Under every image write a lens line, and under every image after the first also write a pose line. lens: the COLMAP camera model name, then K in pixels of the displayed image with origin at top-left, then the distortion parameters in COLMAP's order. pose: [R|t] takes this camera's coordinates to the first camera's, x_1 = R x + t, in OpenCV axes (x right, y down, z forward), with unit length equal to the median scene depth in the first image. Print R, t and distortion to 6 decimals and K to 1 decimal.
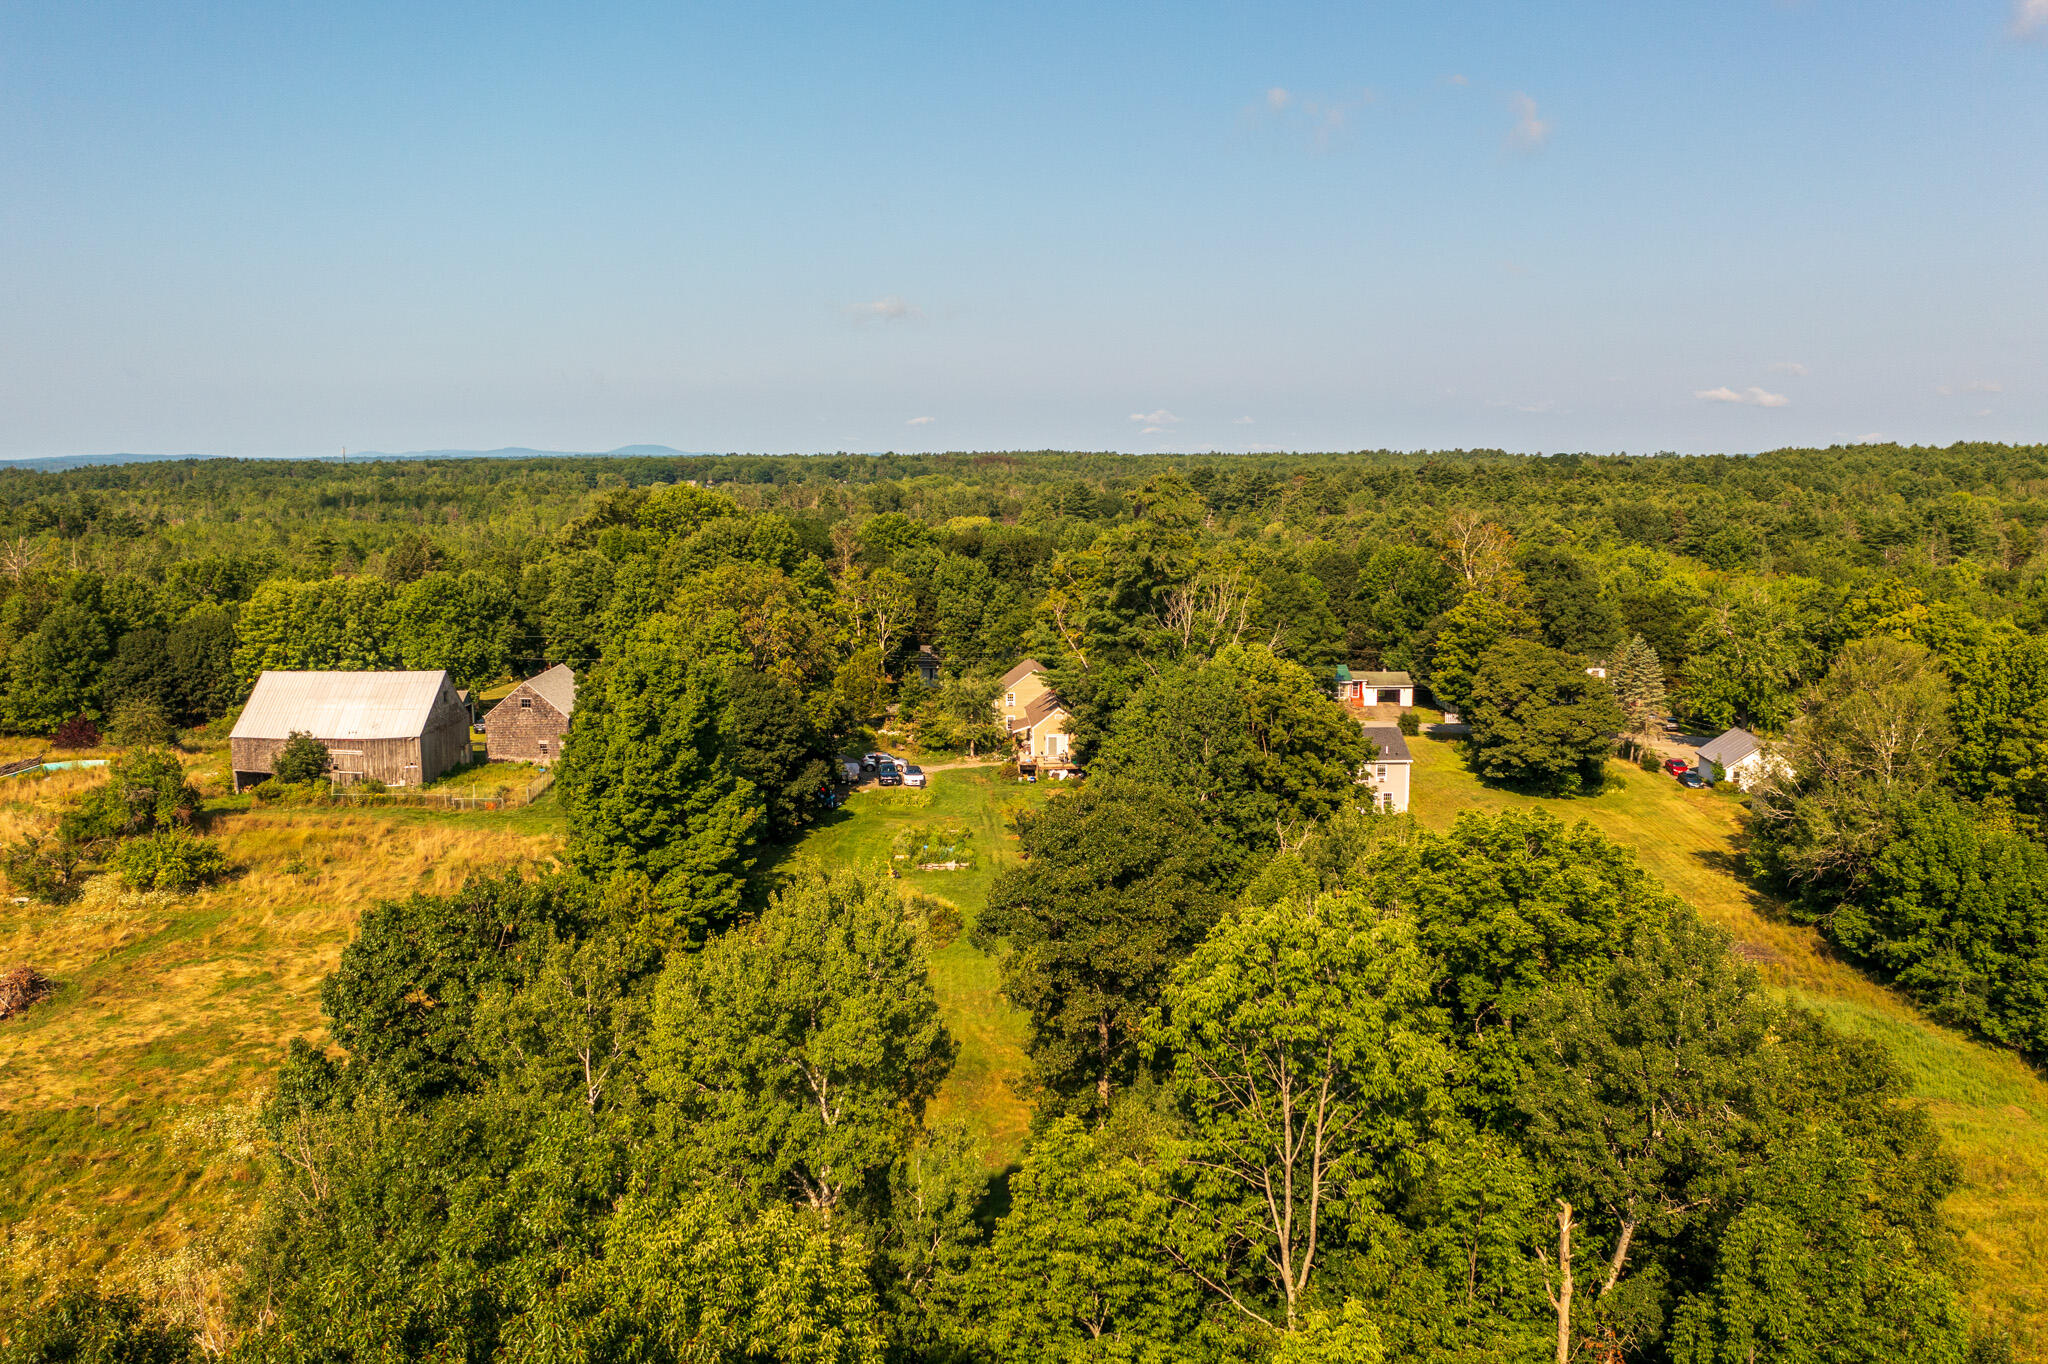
lens RADIAL K [[1619.0, 0, 1025.4], [0, 1619.0, 682.2], [0, 0, 1]] dist [-0.015532, 0.005533]
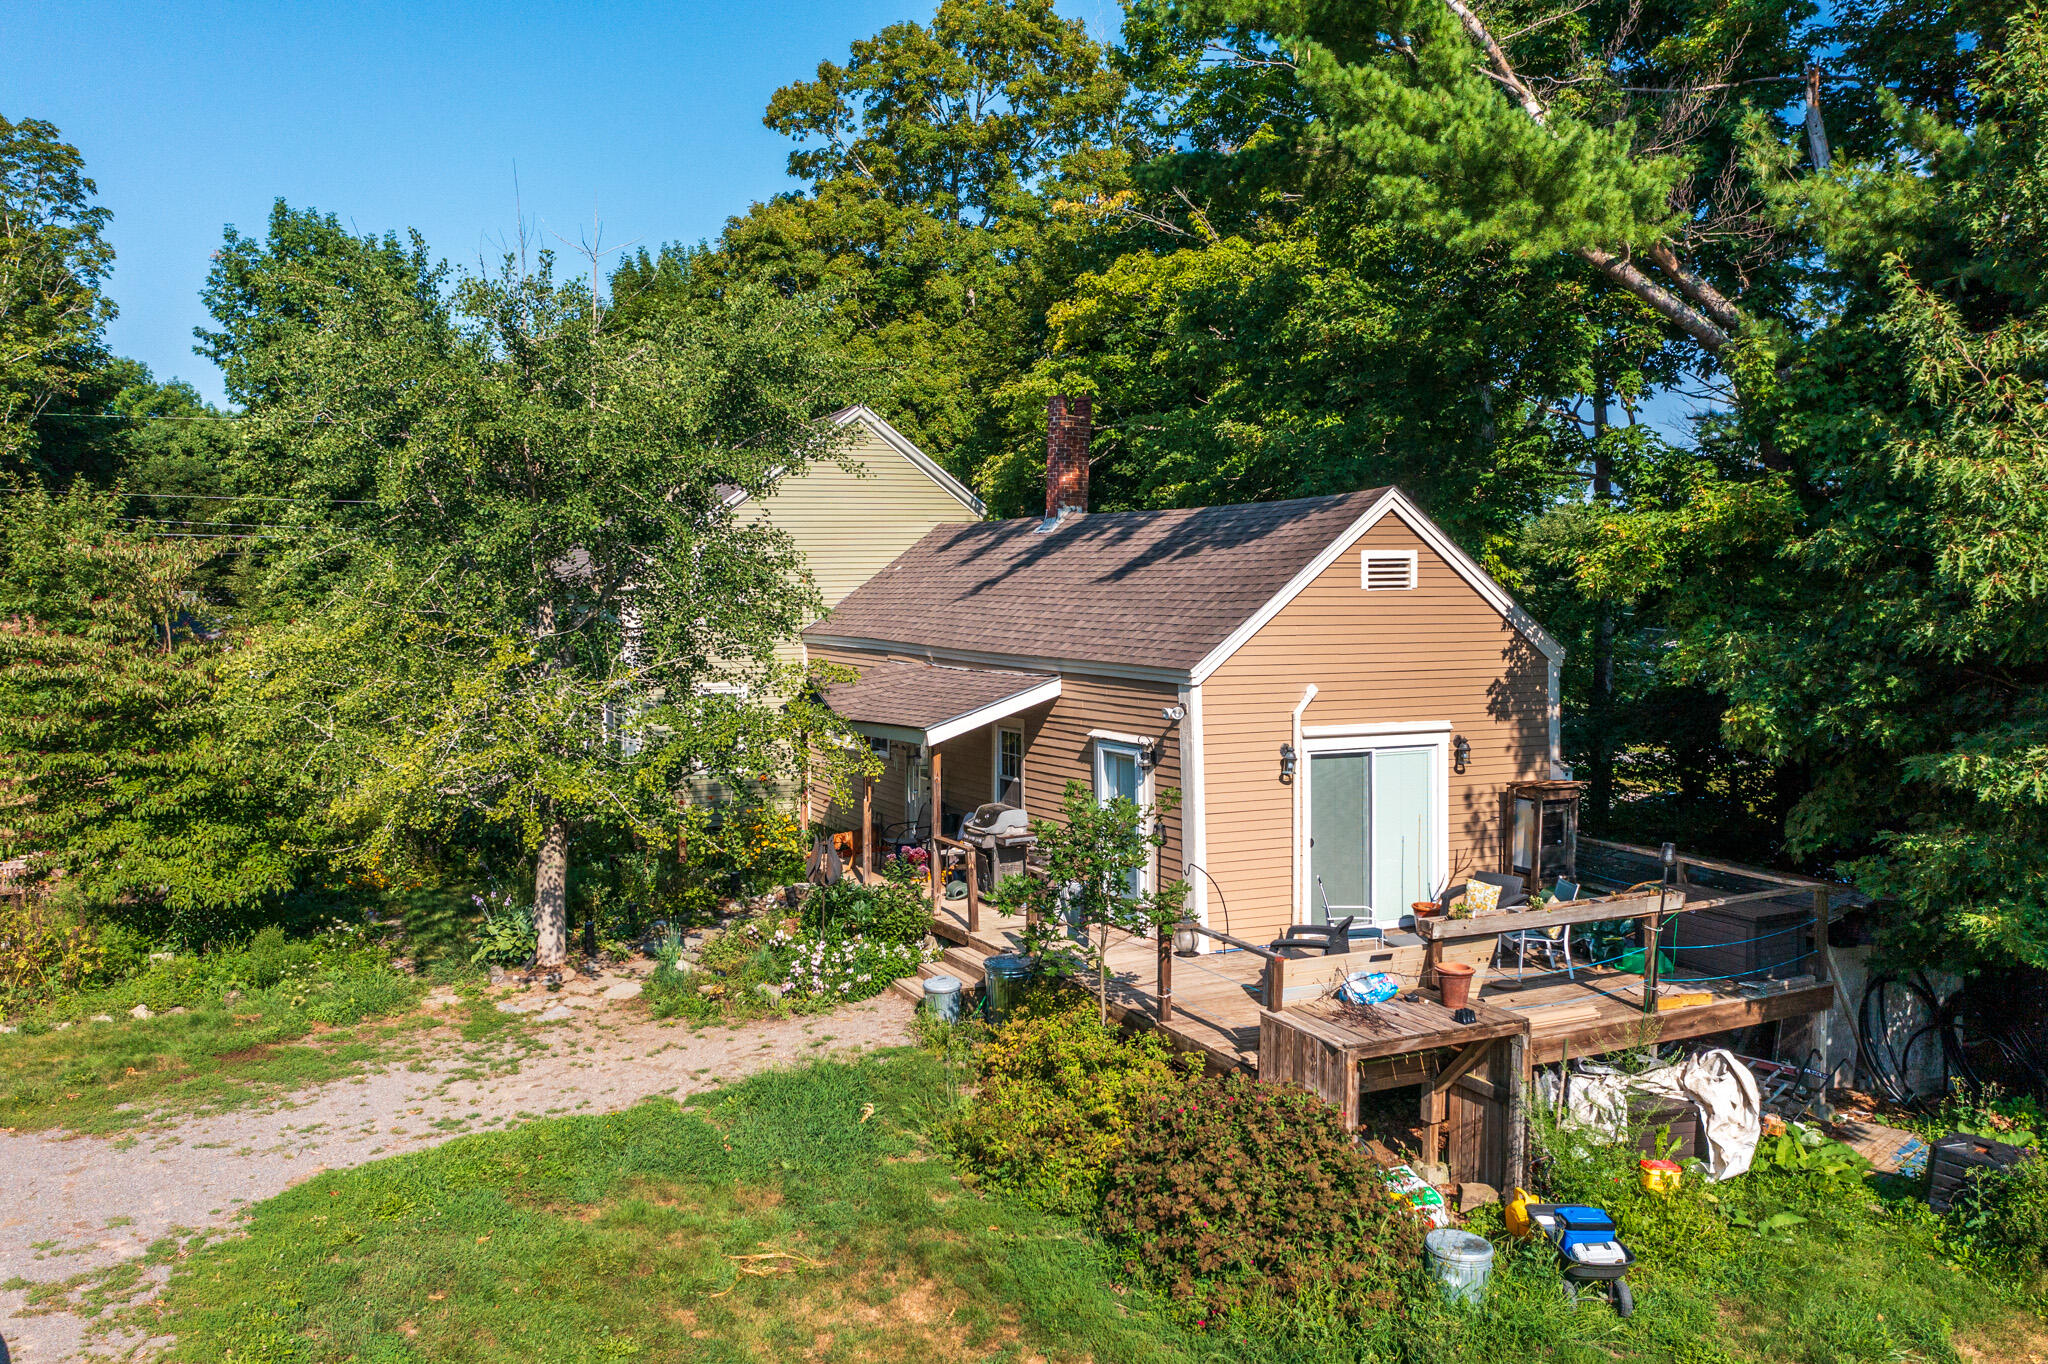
lens RADIAL K [[1619.0, 0, 1024.9], [0, 1619.0, 670.3], [0, 0, 1]] dist [-0.015532, 0.005533]
pose [[0.917984, -0.029261, 0.395537, -0.053138], [0.054266, 0.997162, -0.052176, 0.036292], [-0.392888, 0.069361, 0.916967, 0.986202]]
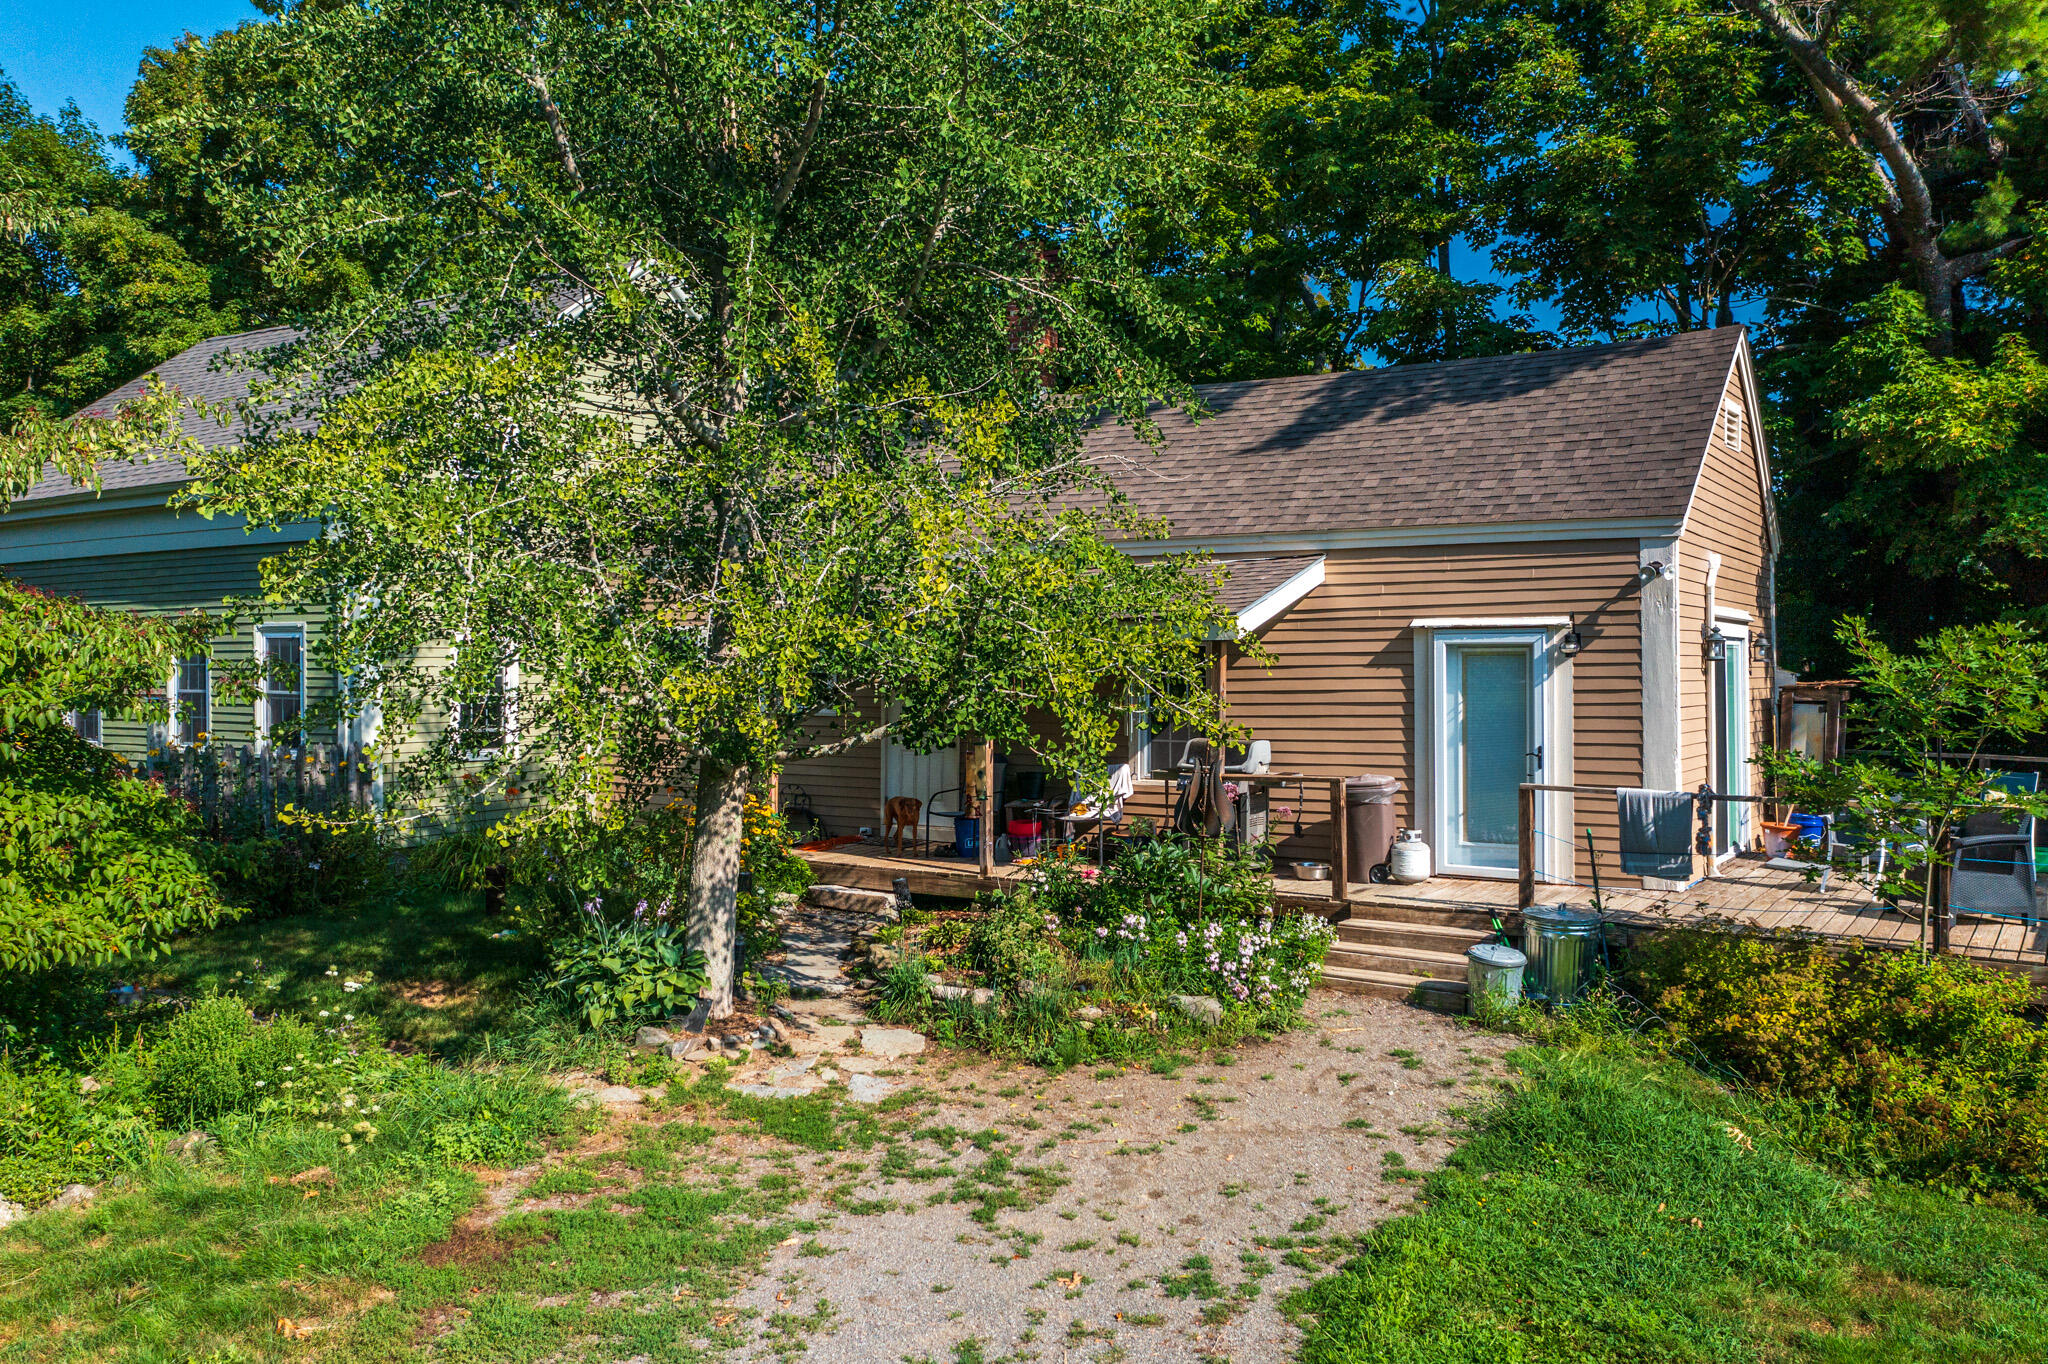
lens RADIAL K [[1619.0, 0, 1022.8], [0, 1619.0, 682.2], [0, 0, 1]] dist [-0.015532, 0.005533]
pose [[0.586383, -0.013347, 0.809924, -0.089805], [0.096064, 0.993954, -0.053171, 0.041302], [-0.804317, 0.108983, 0.584120, 1.068866]]
